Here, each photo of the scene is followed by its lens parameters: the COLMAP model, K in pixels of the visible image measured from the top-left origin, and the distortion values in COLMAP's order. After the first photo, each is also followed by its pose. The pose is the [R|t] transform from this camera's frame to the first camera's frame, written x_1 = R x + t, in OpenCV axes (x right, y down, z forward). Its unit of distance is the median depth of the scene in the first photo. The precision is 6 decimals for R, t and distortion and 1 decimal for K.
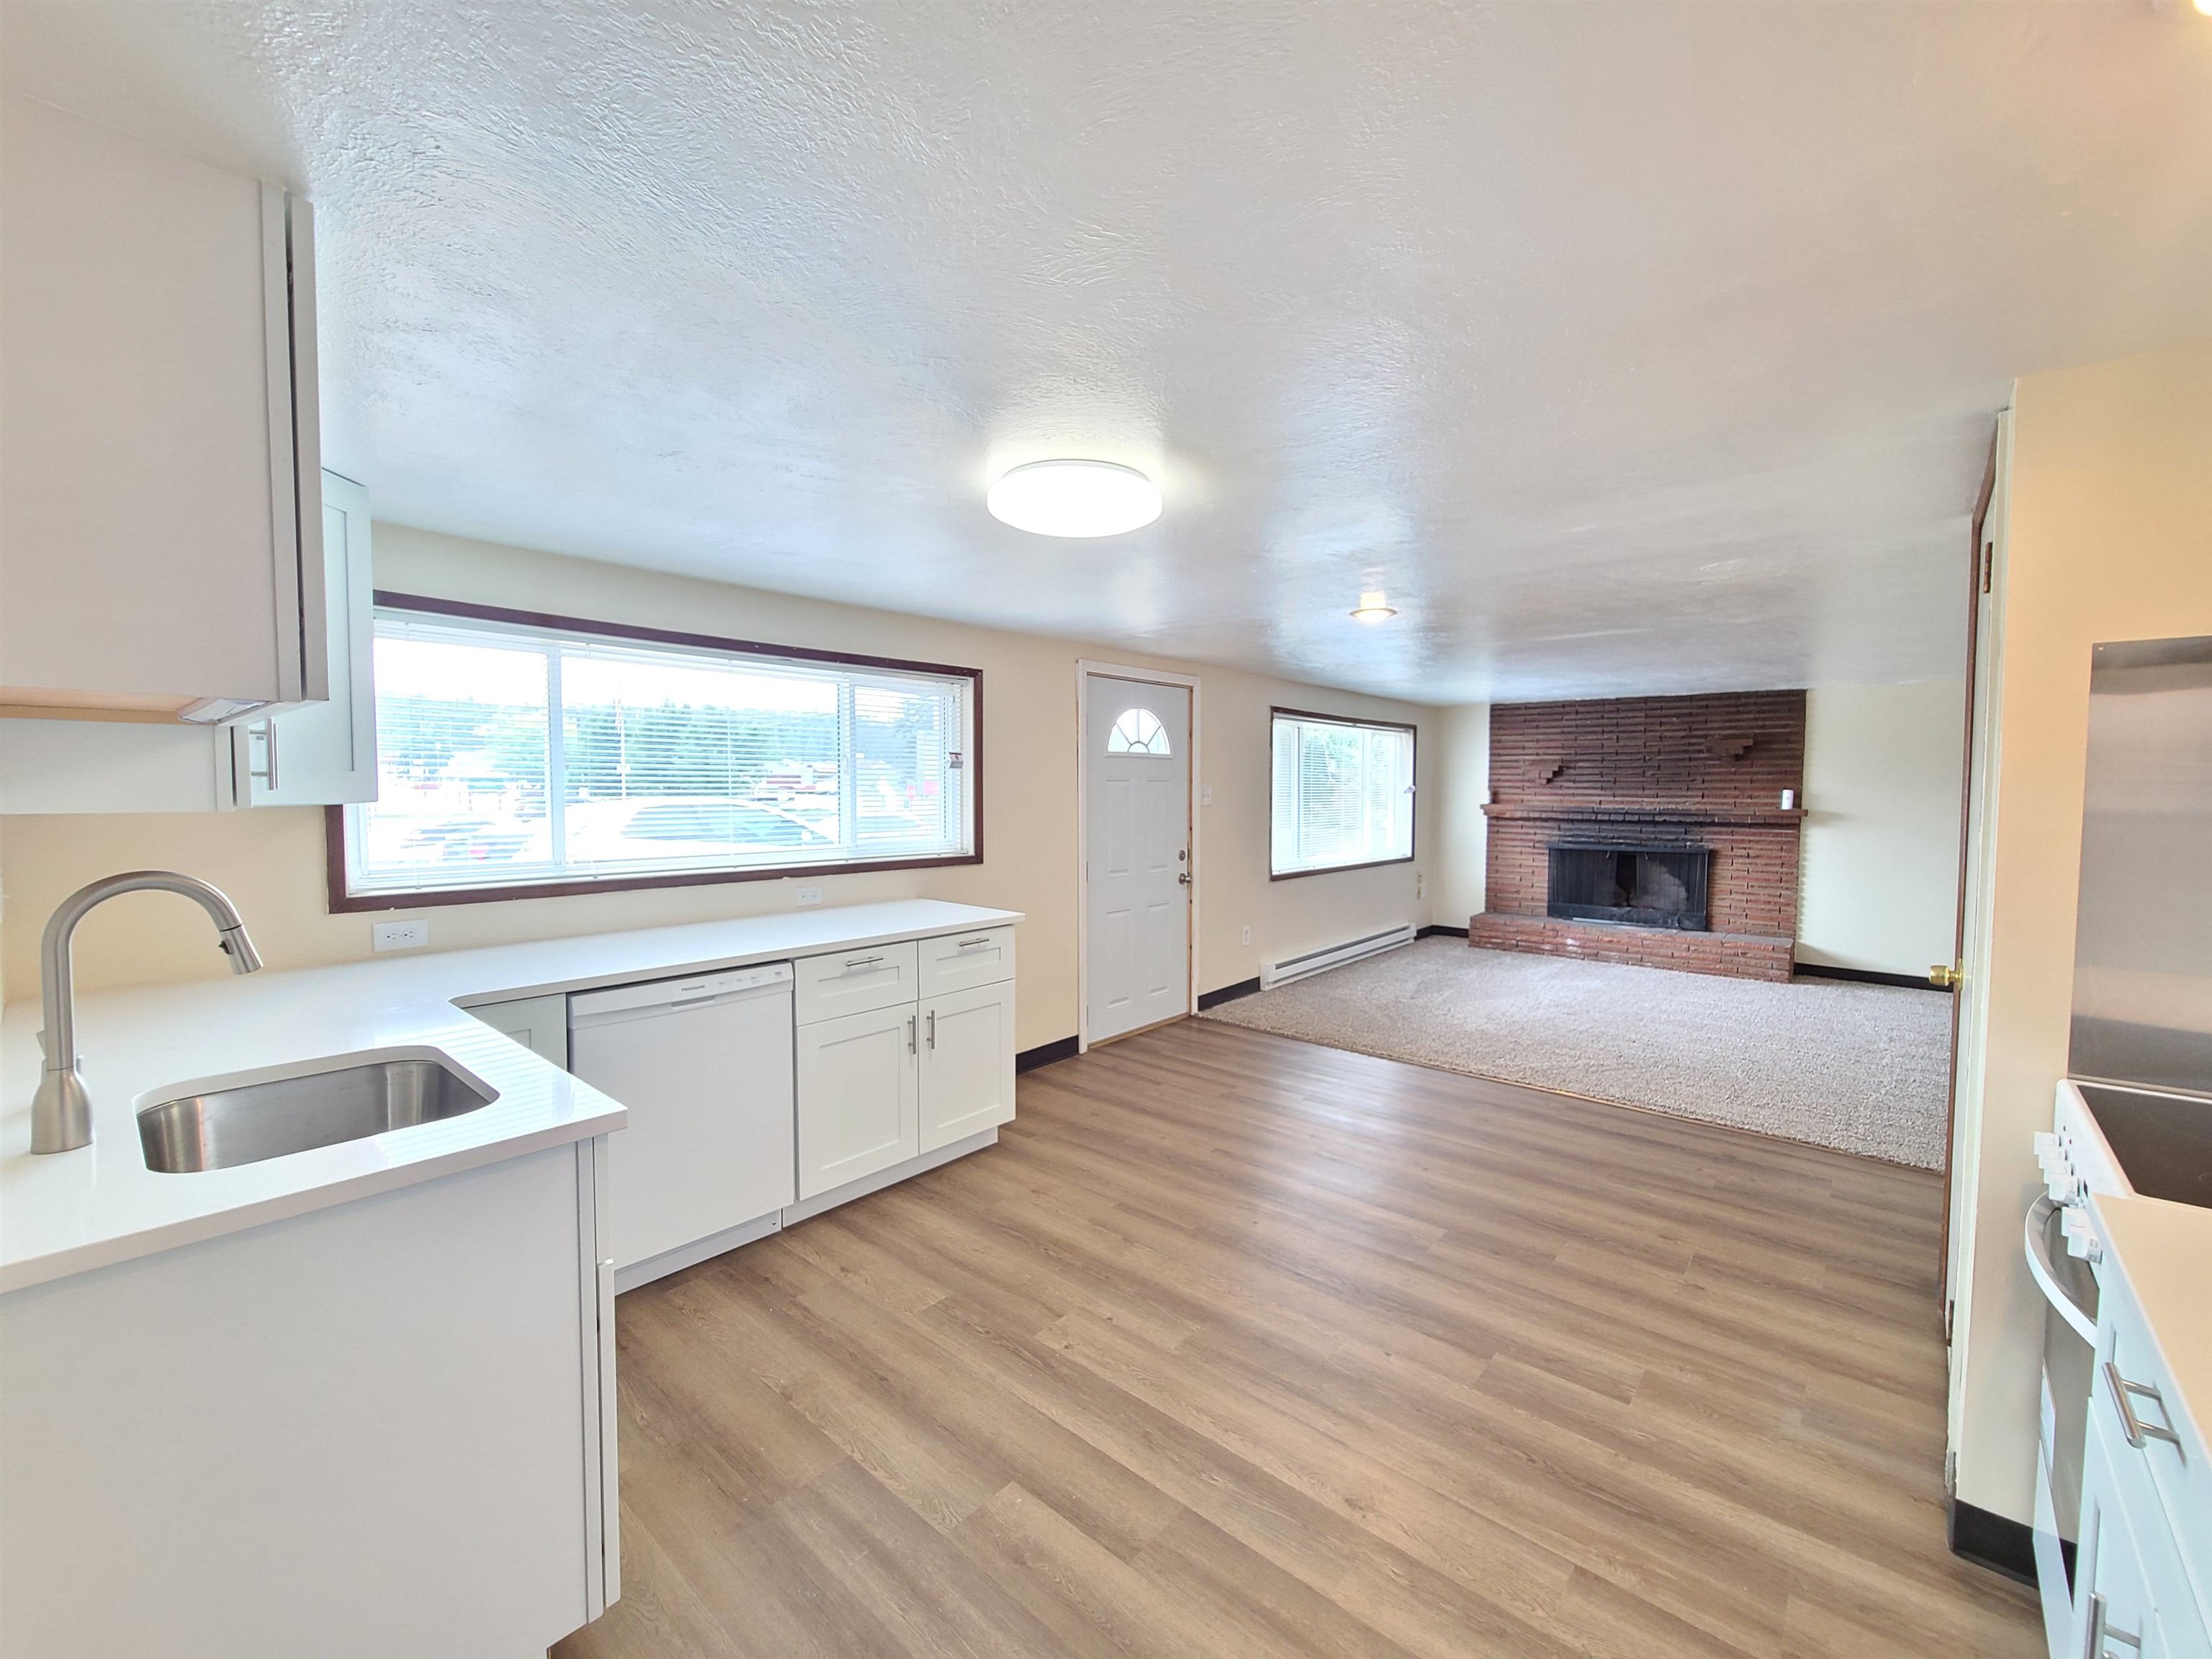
lens RADIAL K [[901.8, 0, 1115.2], [0, 901.8, 829.2], [0, 0, 1]] dist [-0.002111, 0.000539]
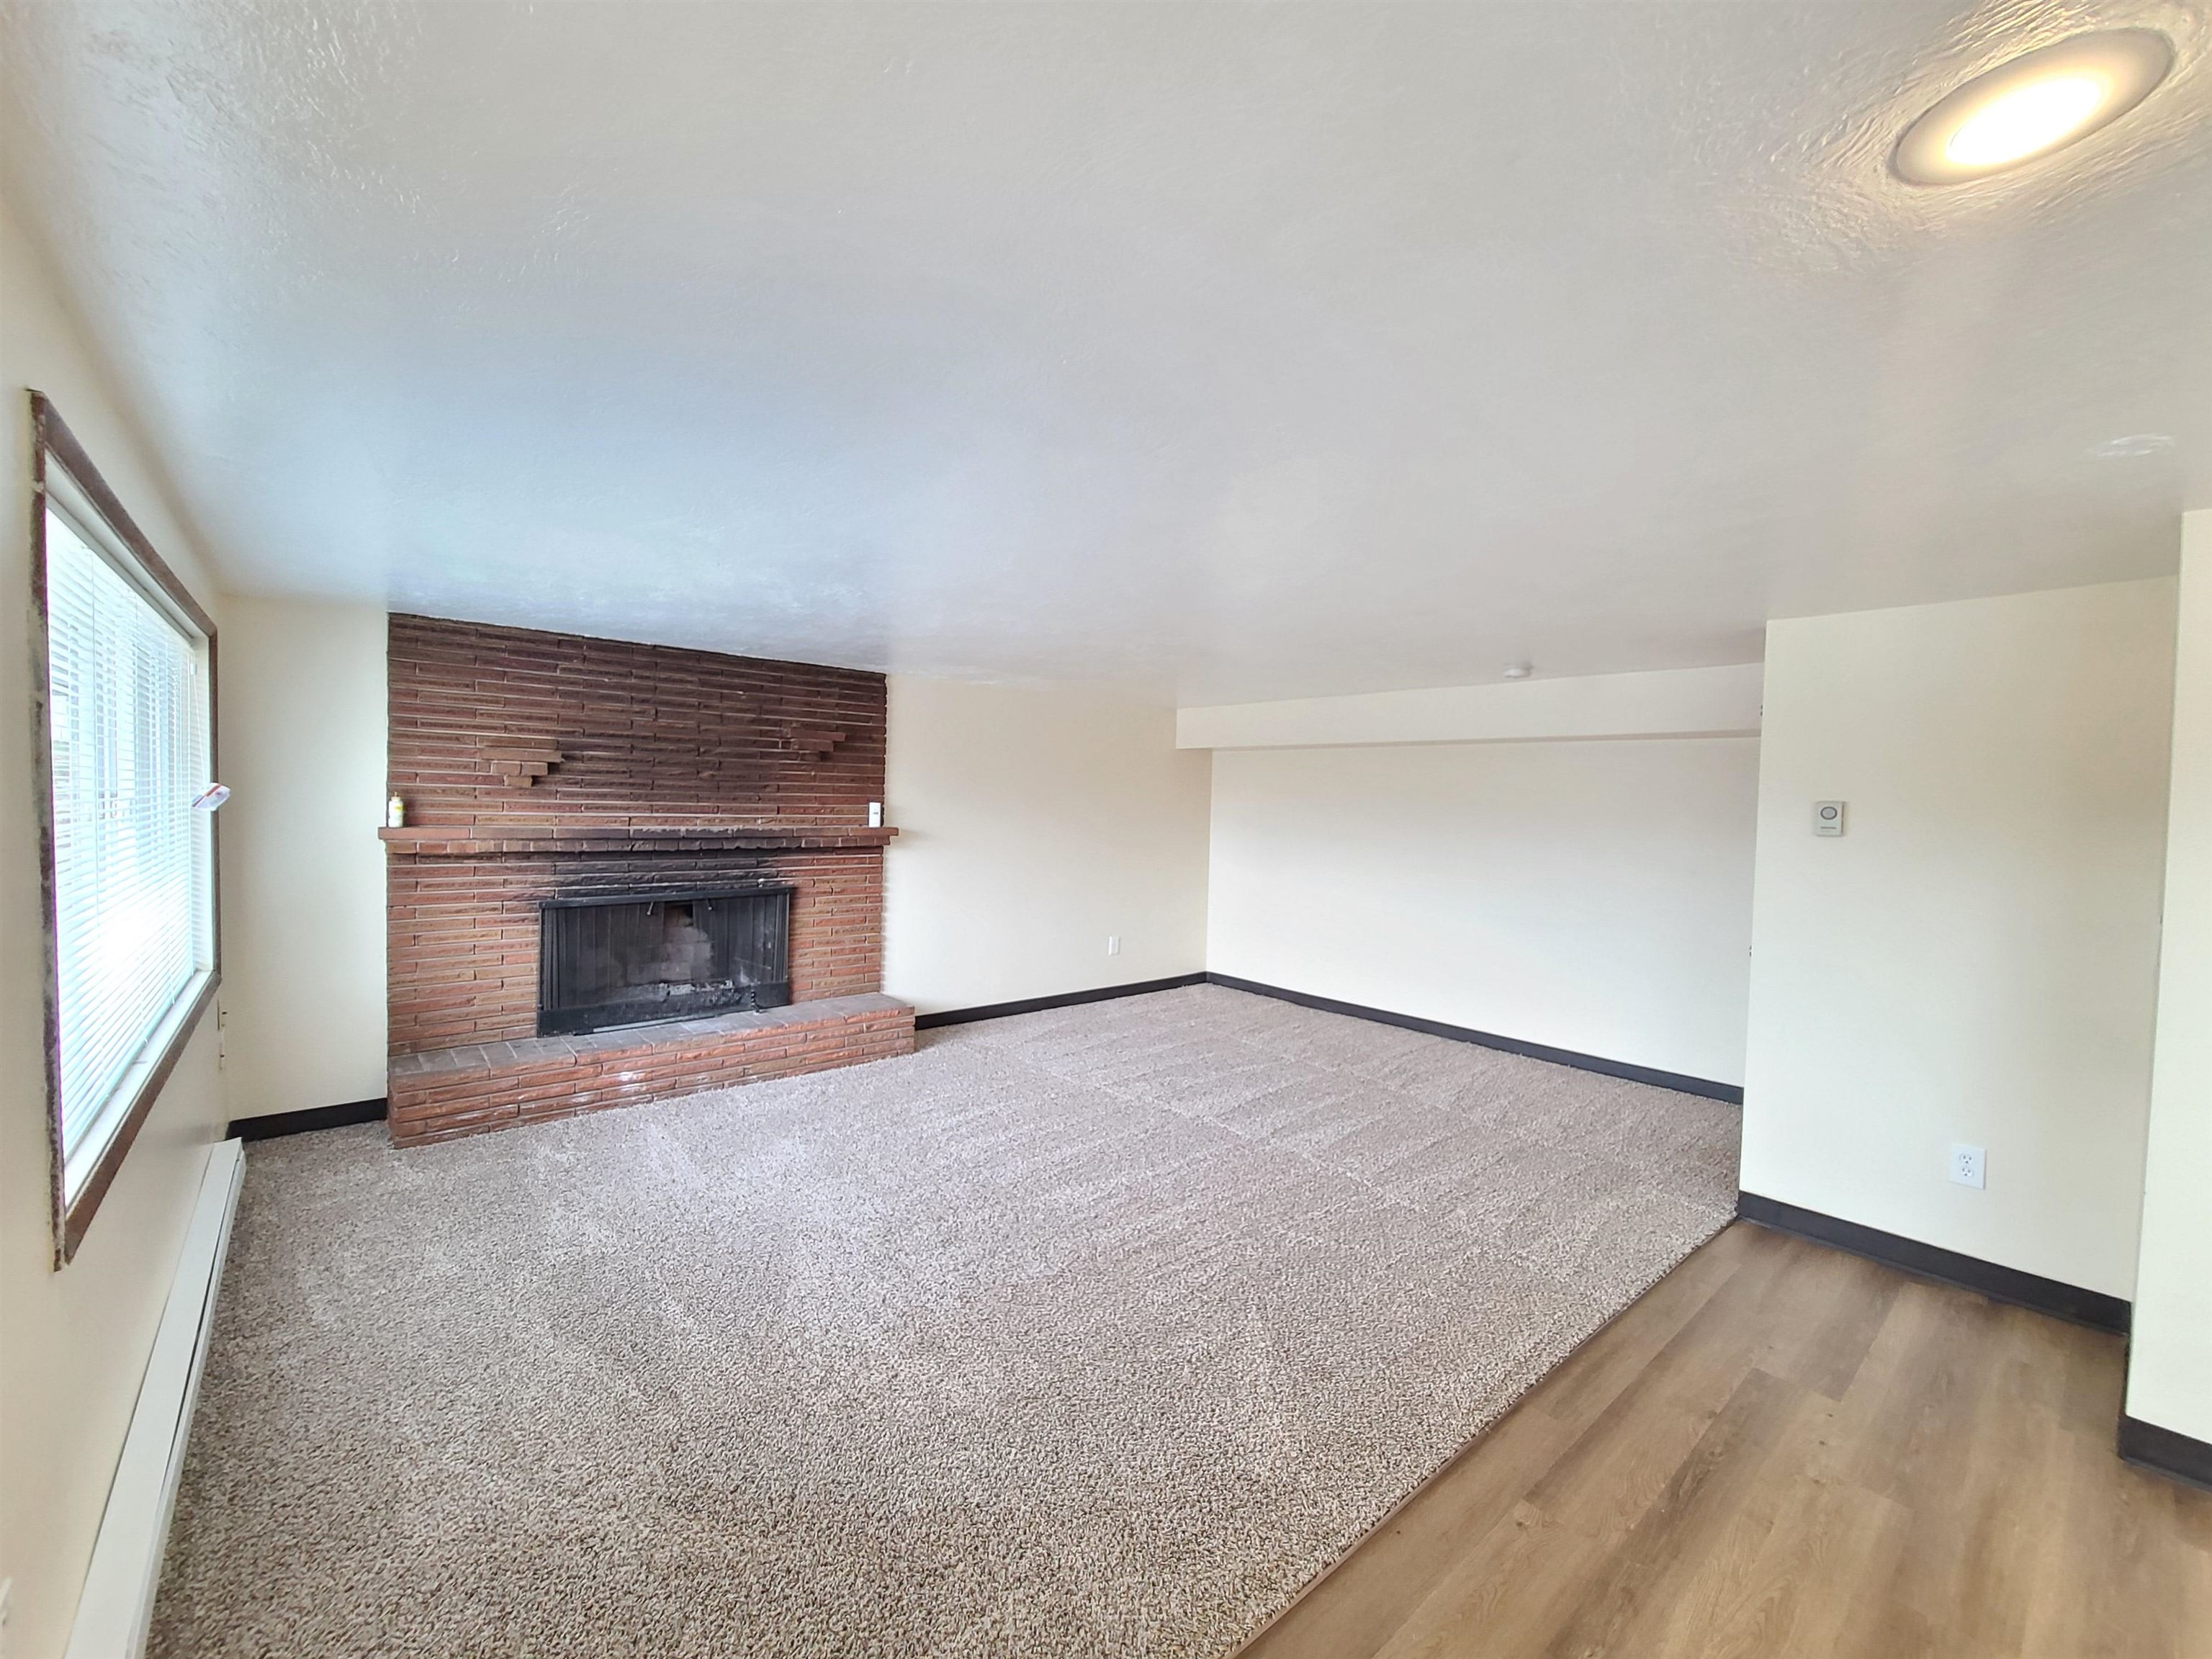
lens RADIAL K [[901.8, 0, 1106.1], [0, 901.8, 836.3], [0, 0, 1]] dist [-0.002111, 0.000539]
pose [[0.144912, -0.040662, 0.988609, 0.012733], [0.024249, 0.999001, 0.037535, -0.046436], [-0.989147, 0.018533, 0.145753, 0.834334]]
